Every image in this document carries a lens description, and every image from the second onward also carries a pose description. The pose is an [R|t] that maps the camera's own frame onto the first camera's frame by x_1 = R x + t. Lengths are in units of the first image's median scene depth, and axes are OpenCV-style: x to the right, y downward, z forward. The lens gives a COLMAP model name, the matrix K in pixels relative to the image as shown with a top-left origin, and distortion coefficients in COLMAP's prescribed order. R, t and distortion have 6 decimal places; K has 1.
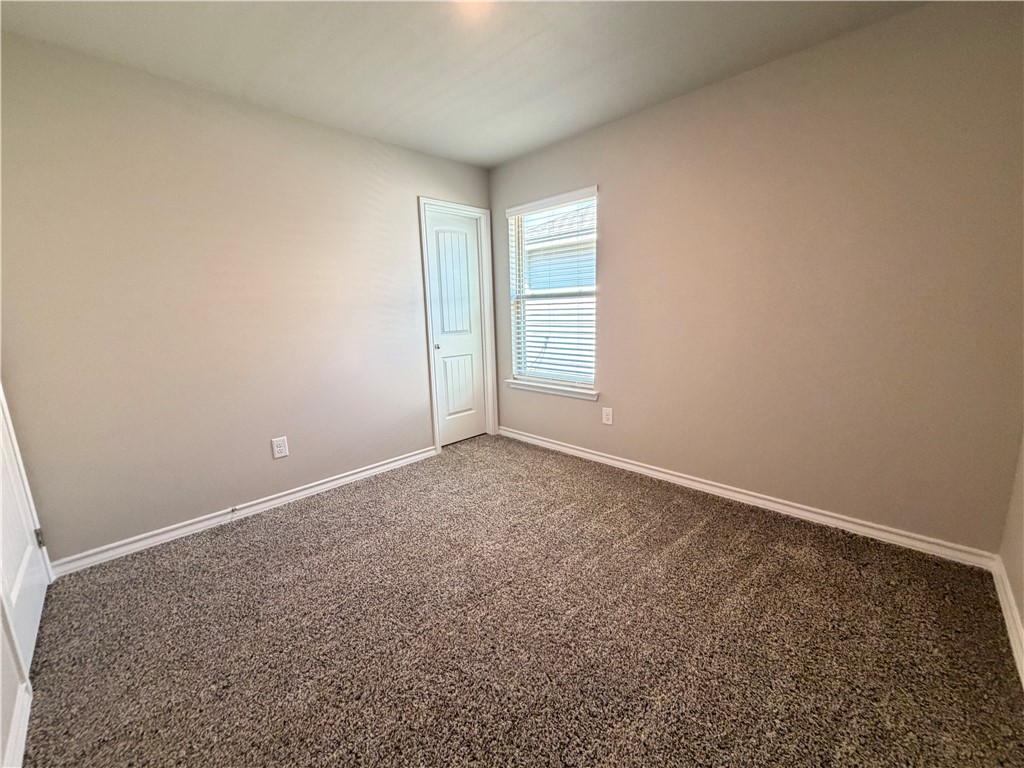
lens RADIAL K [[409.9, 0, 512.4], [0, 409.9, 385.7], [0, 0, 1]] dist [0.003744, -0.001305]
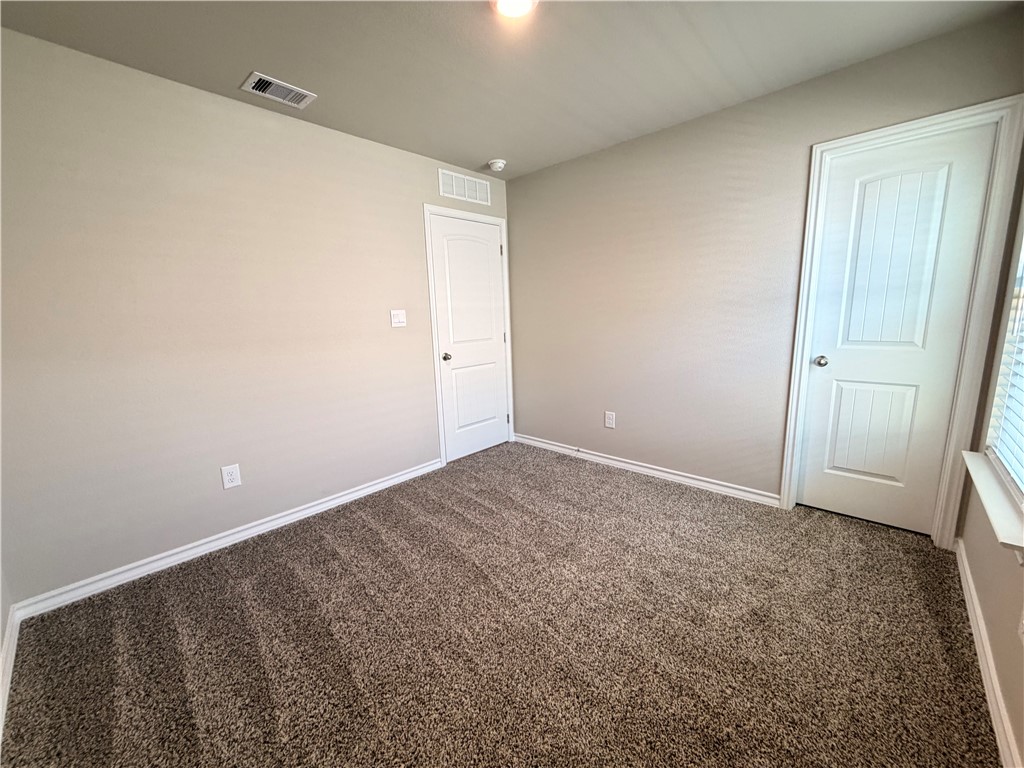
lens RADIAL K [[409.9, 0, 511.6], [0, 409.9, 383.9], [0, 0, 1]] dist [0.003744, -0.001305]
pose [[0.024997, 0.195224, -0.980440, 0.540336], [-0.152345, 0.970035, 0.189268, -0.125514], [0.988011, 0.144634, 0.053990, 0.529074]]
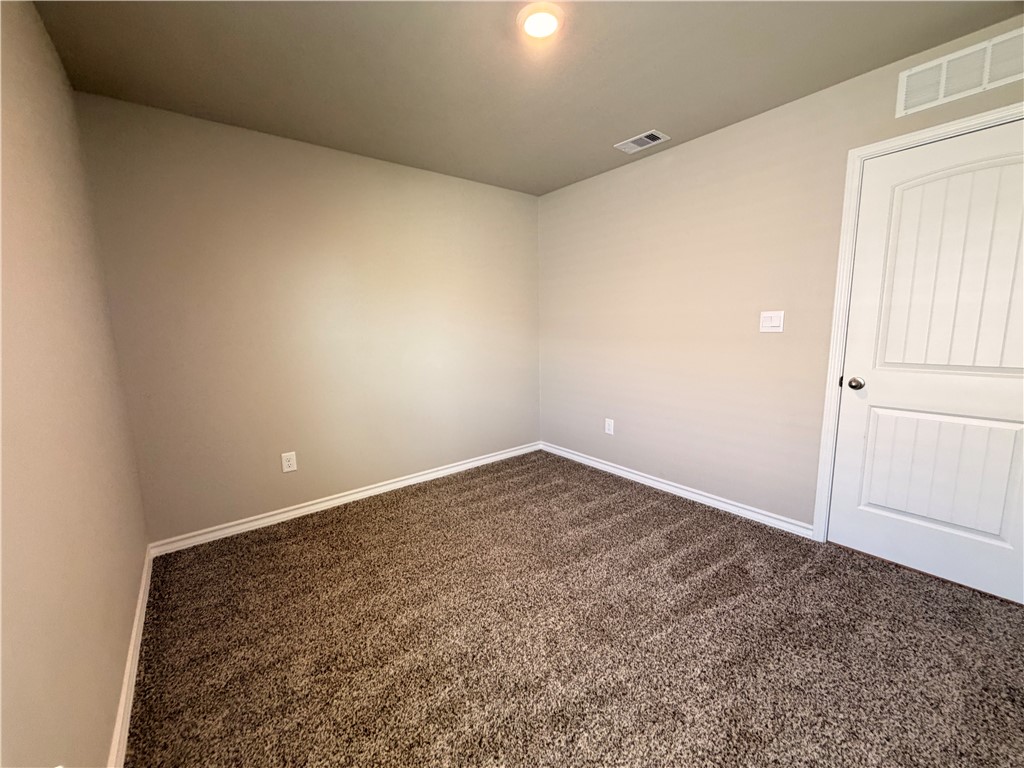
lens RADIAL K [[409.9, 0, 506.3], [0, 409.9, 385.7], [0, 0, 1]] dist [0.003744, -0.001305]
pose [[-0.989901, 0.024372, 0.139650, -0.059294], [0.069106, 0.943096, 0.325259, -0.225167], [-0.123776, 0.331625, -0.935256, 1.124141]]
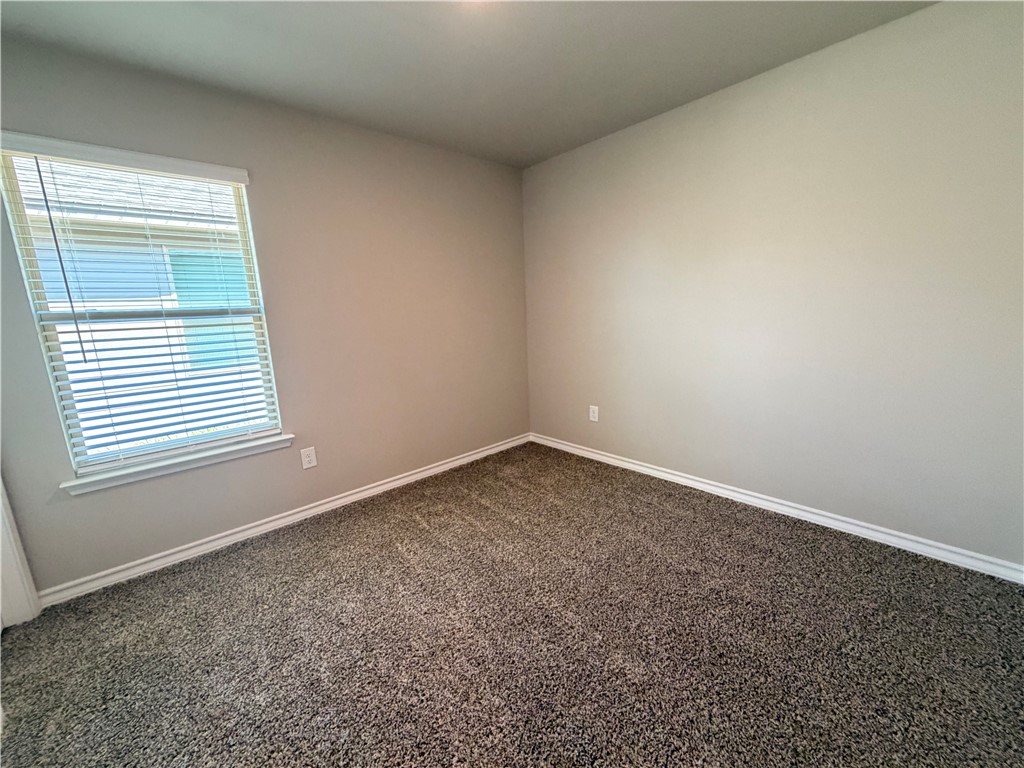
lens RADIAL K [[409.9, 0, 512.1], [0, 409.9, 381.3], [0, 0, 1]] dist [0.003744, -0.001305]
pose [[0.062308, -0.154090, 0.986090, -0.547276], [0.225069, 0.964730, 0.136531, -0.097695], [-0.972348, 0.213432, 0.094792, 0.502085]]
